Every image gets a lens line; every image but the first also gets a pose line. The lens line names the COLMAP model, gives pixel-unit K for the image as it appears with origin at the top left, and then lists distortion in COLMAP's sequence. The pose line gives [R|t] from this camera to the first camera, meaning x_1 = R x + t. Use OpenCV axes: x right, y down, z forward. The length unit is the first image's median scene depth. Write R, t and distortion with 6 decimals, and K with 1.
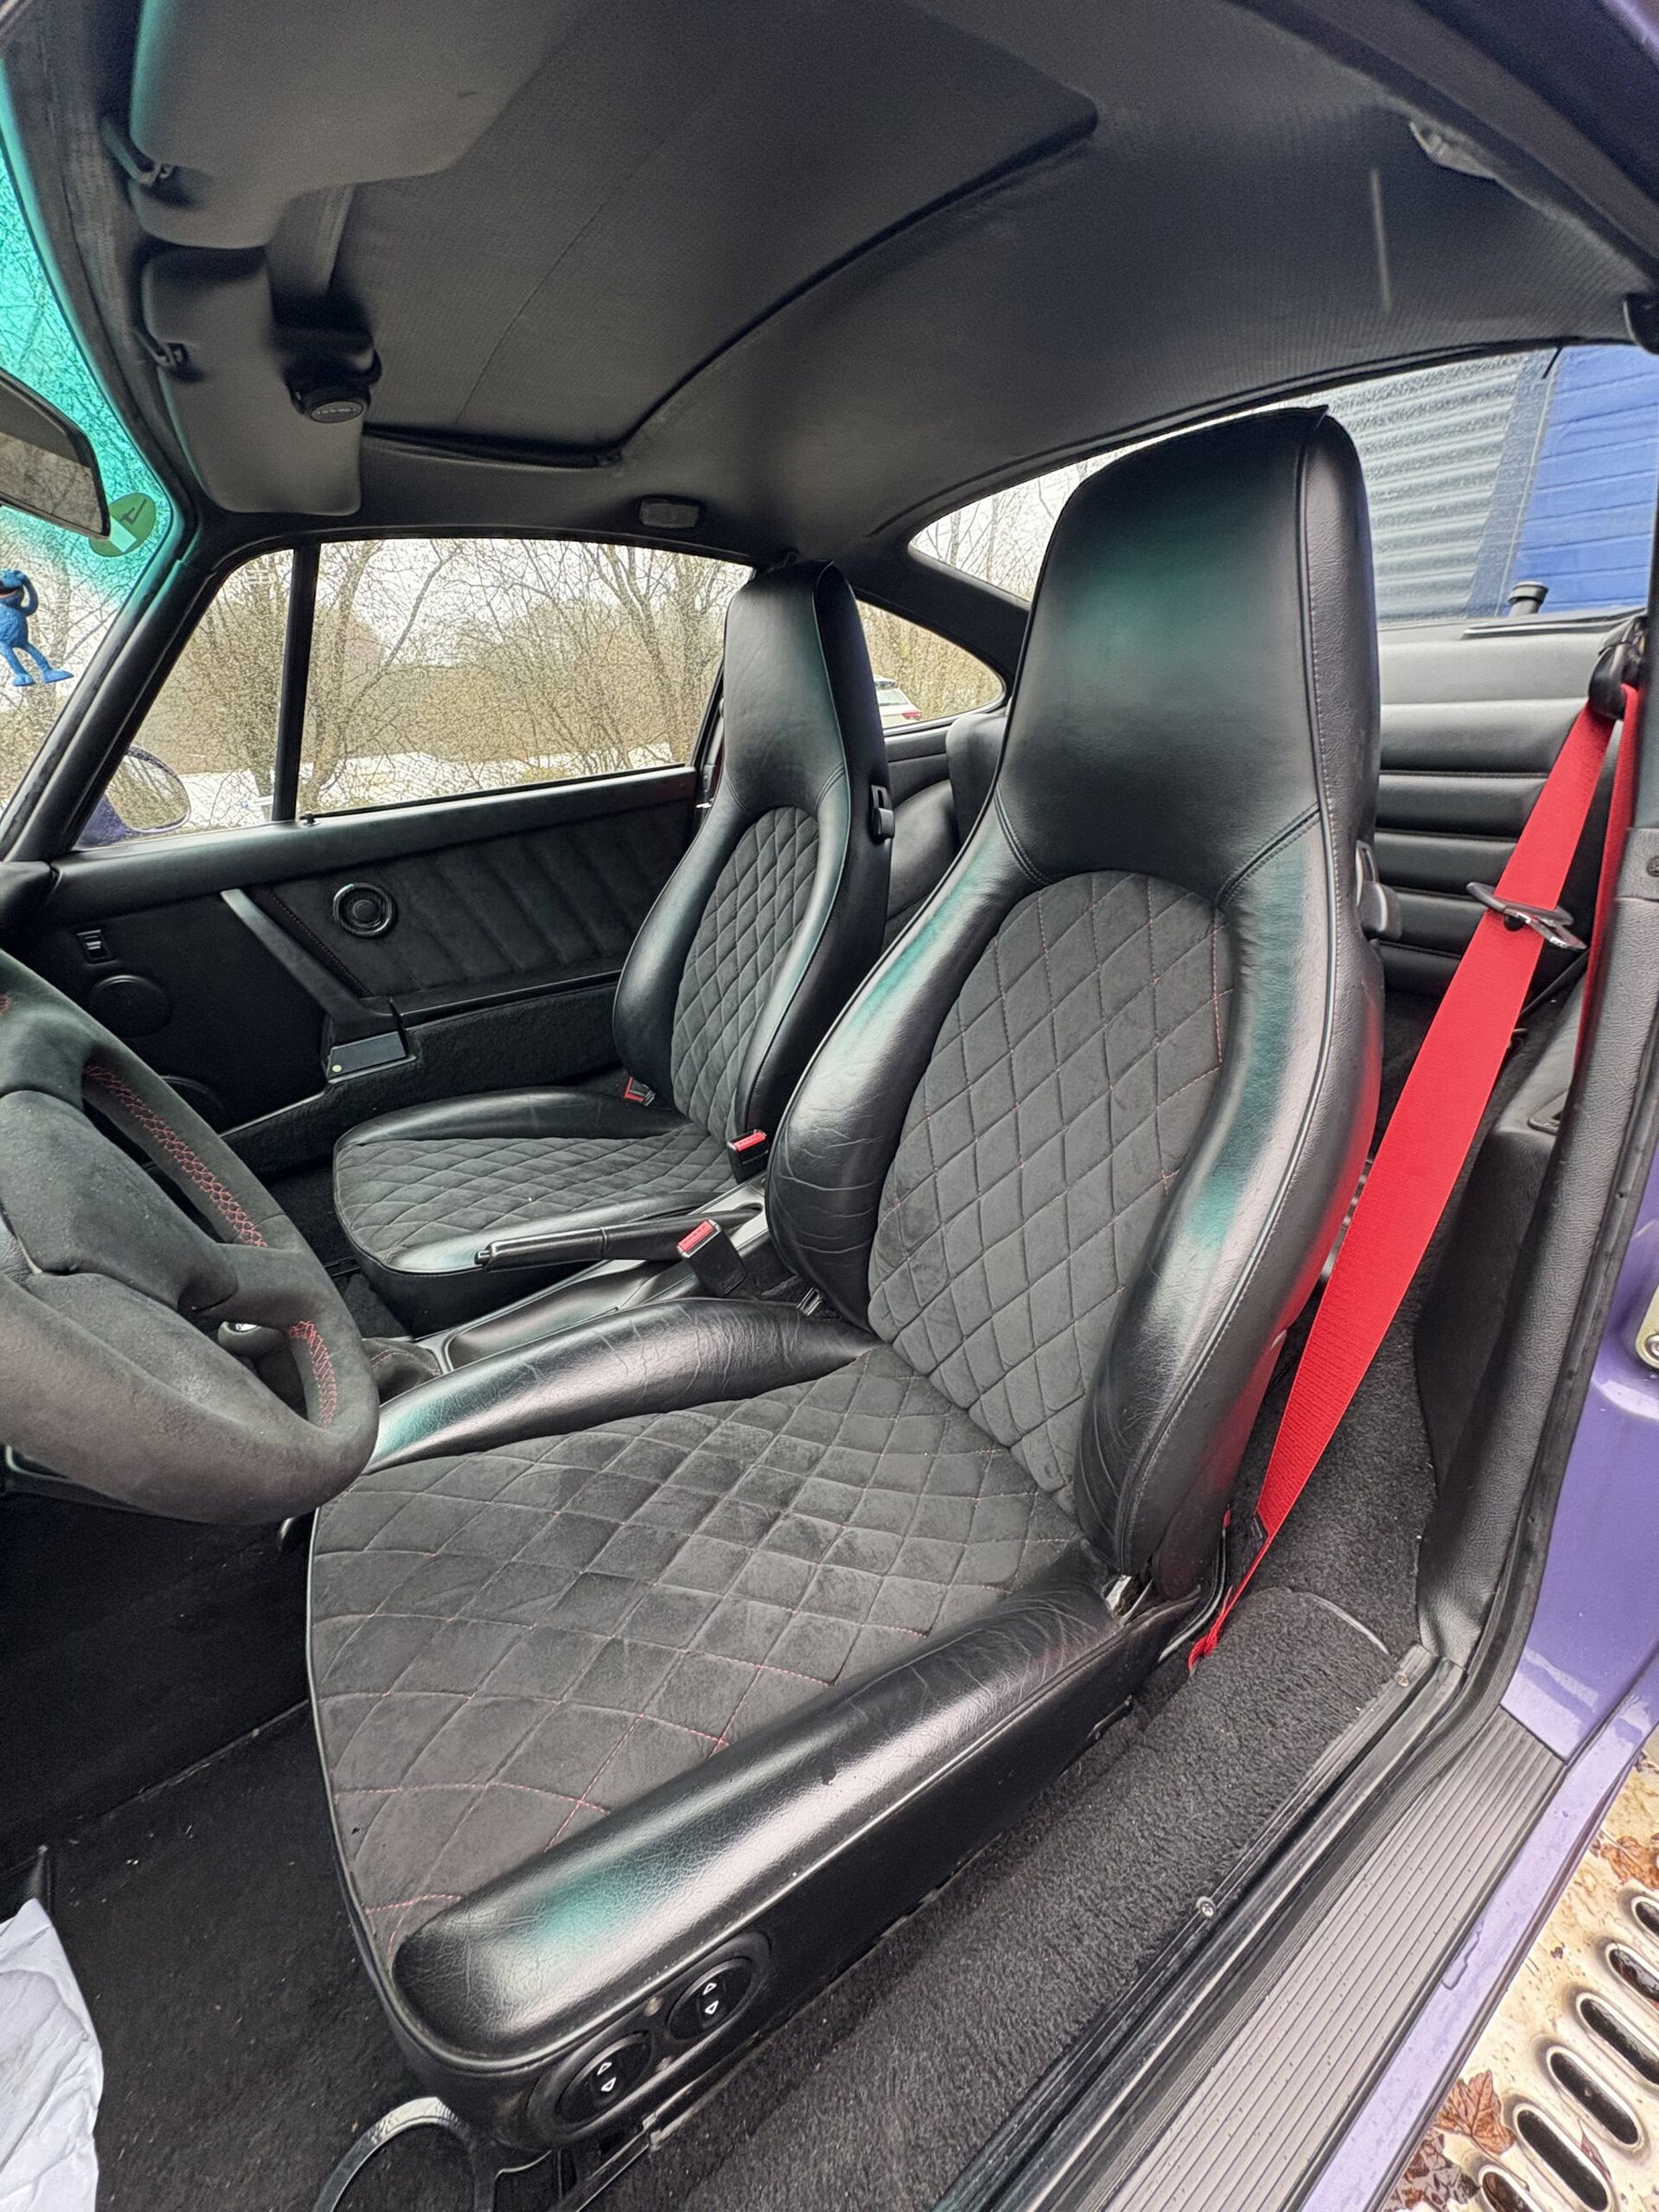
lens RADIAL K [[870.7, 0, 823.1], [0, 870.7, 1109.7], [0, 0, 1]] dist [0.002964, 0.000101]
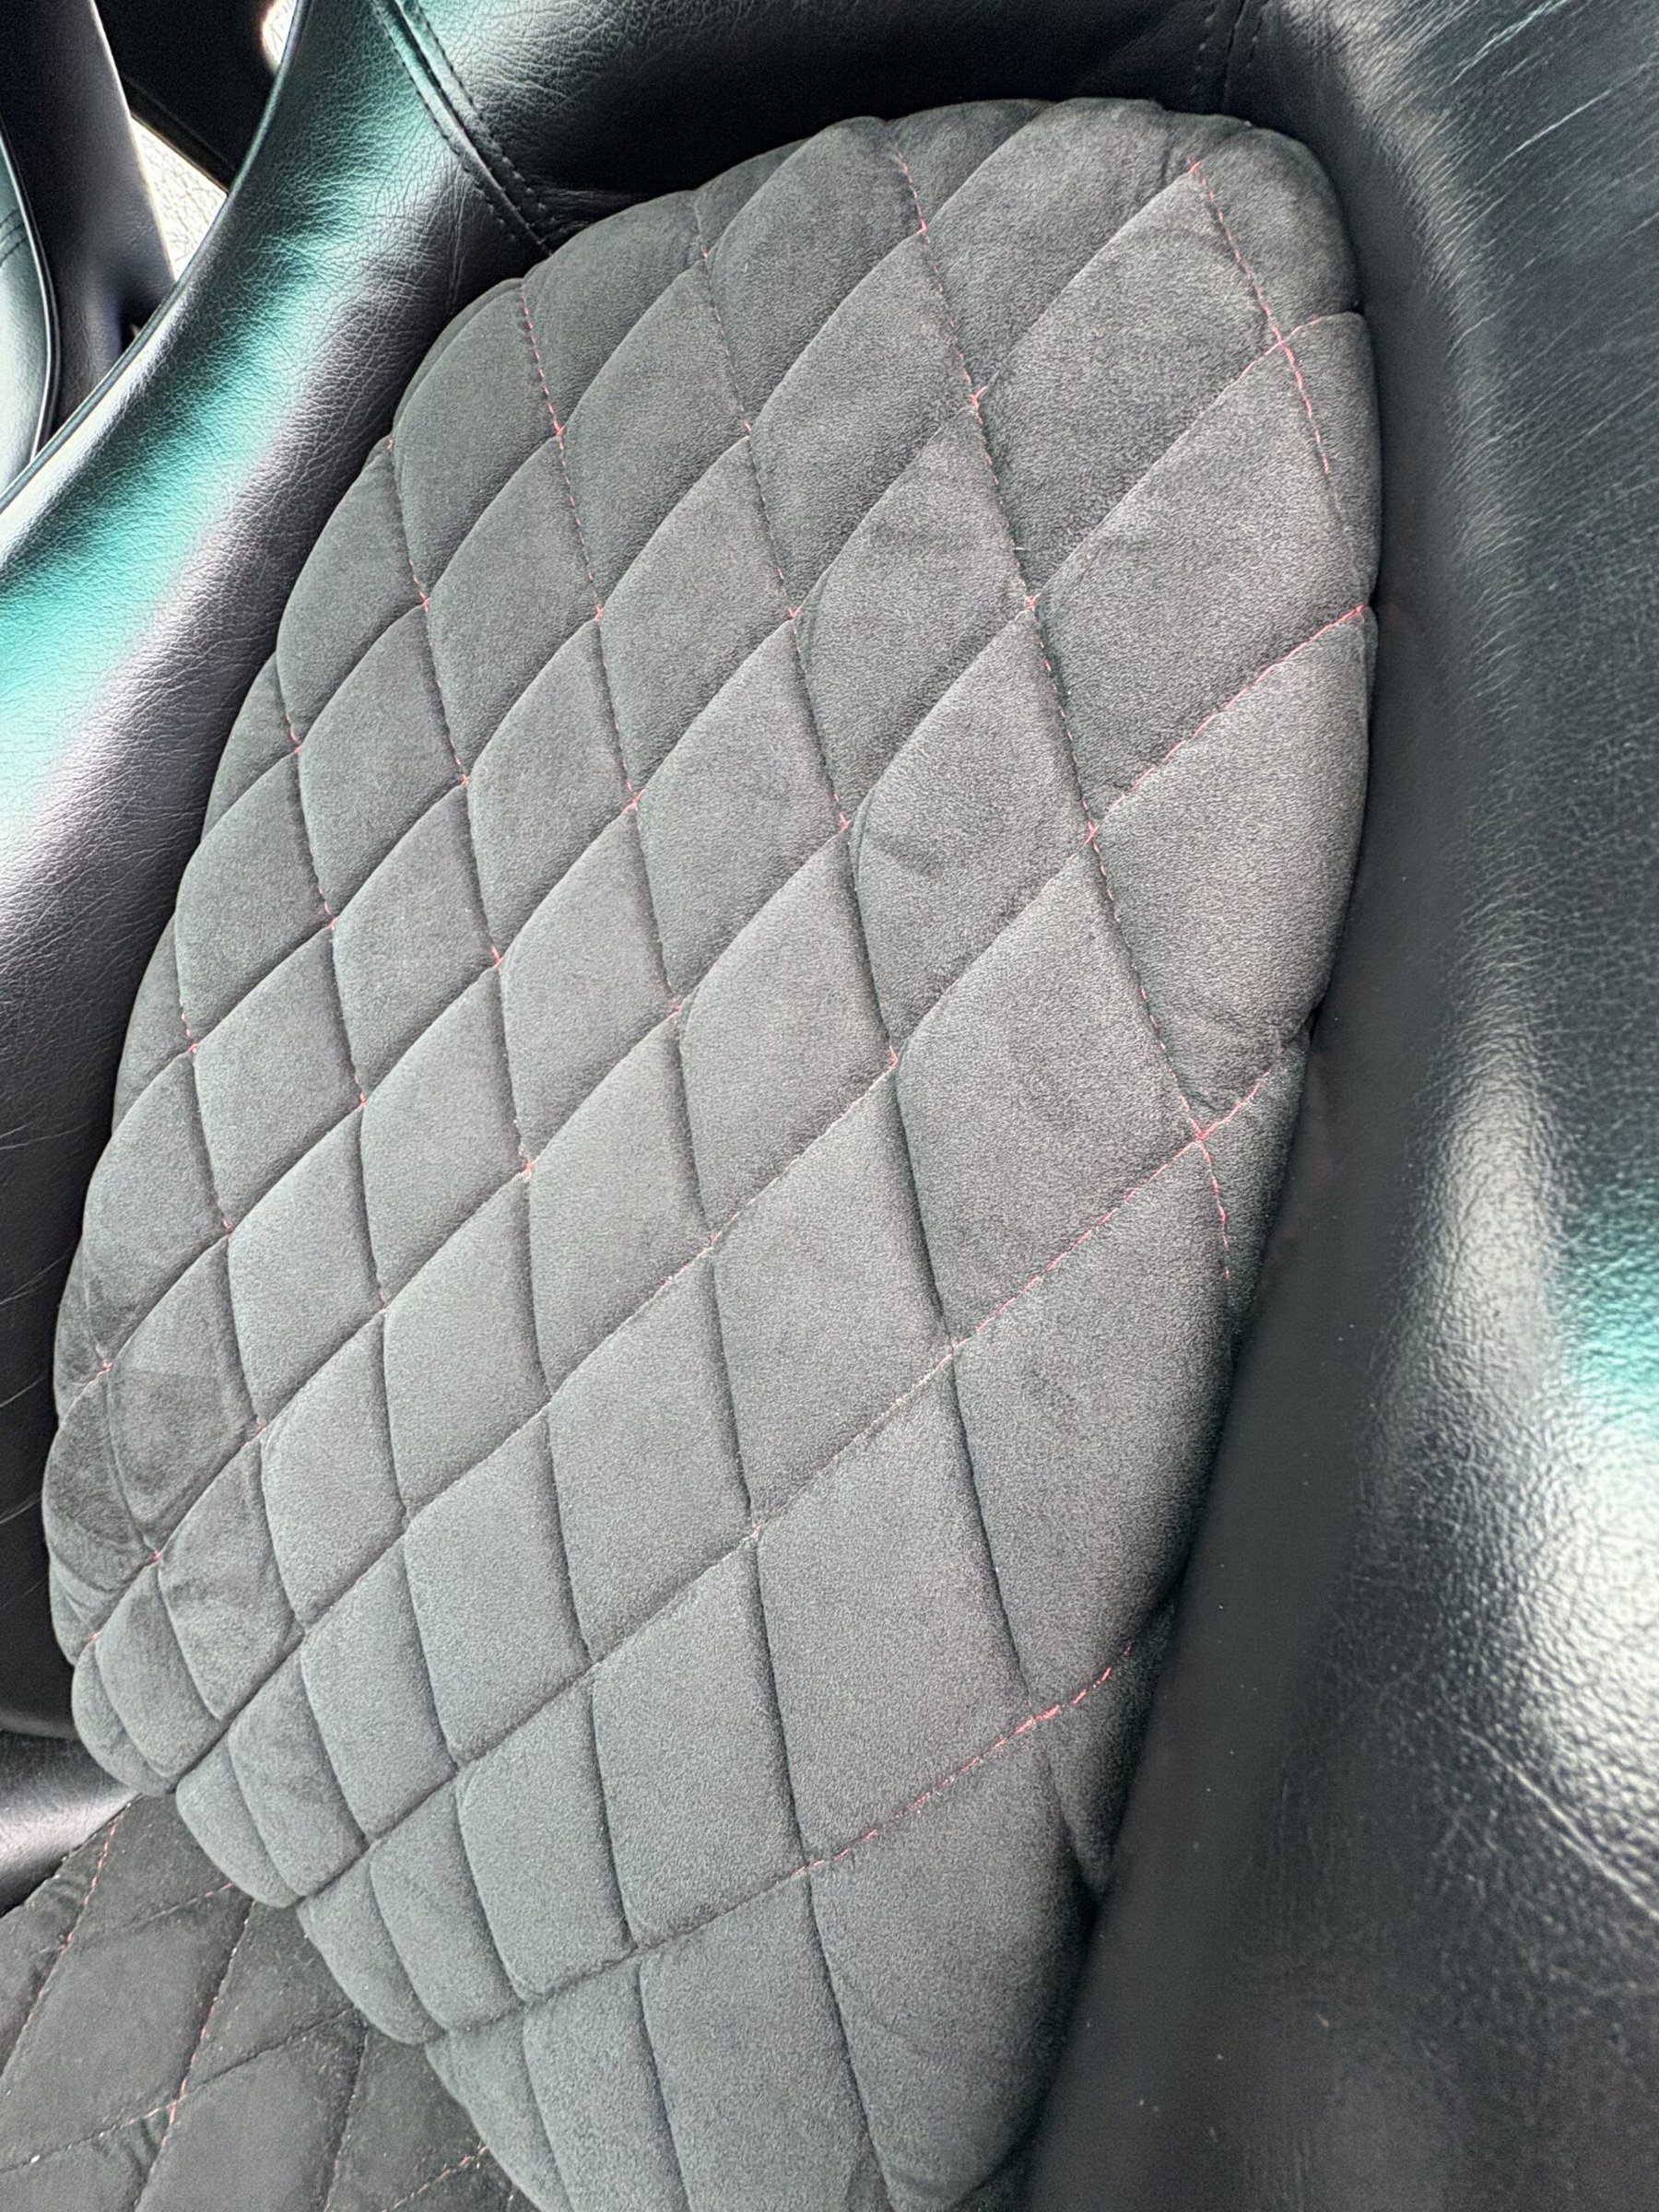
lens RADIAL K [[870.7, 0, 823.1], [0, 870.7, 1109.7], [0, 0, 1]] dist [0.002964, 0.000101]
pose [[0.878082, -0.065043, 0.474069, 0.186427], [0.085633, 0.996085, -0.021946, 0.060424], [-0.470785, 0.059866, 0.880214, 0.735849]]
